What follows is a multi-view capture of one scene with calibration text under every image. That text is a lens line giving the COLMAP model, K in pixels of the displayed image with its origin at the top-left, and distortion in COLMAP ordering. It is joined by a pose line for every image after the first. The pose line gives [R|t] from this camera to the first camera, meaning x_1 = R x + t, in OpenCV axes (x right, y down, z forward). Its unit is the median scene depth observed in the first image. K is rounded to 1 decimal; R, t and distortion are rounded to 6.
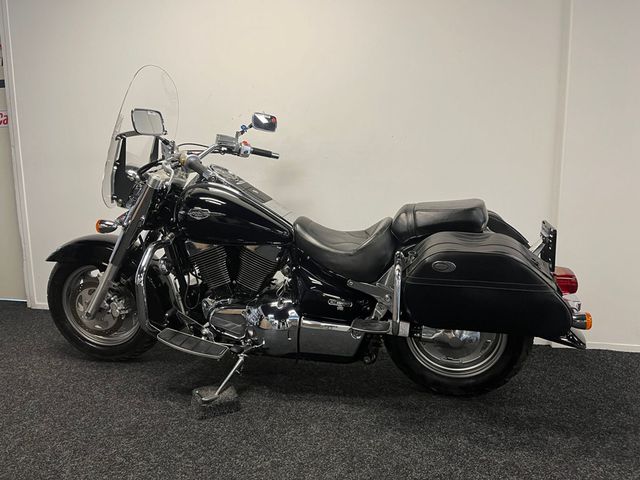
lens RADIAL K [[481.7, 0, 320.0], [0, 481.7, 240.0], [0, 0, 1]] dist [0.006356, 0.001269]
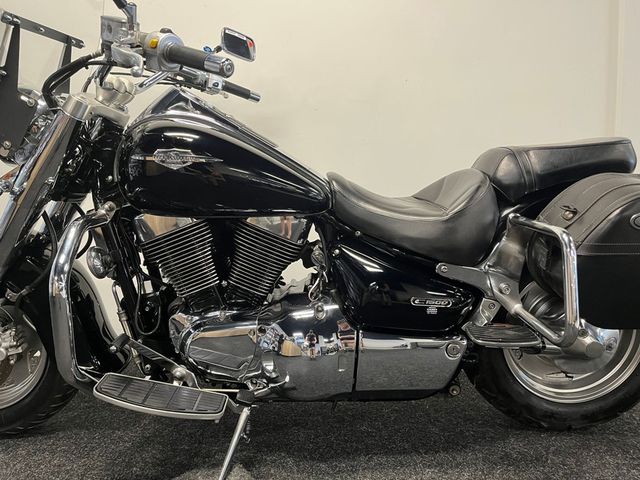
lens RADIAL K [[481.7, 0, 320.0], [0, 481.7, 240.0], [0, 0, 1]] dist [0.006356, 0.001269]
pose [[0.972802, -0.039941, 0.228169, -0.201668], [0.047028, 0.998563, -0.025705, 0.056390], [-0.226815, 0.035737, 0.973282, 0.401088]]
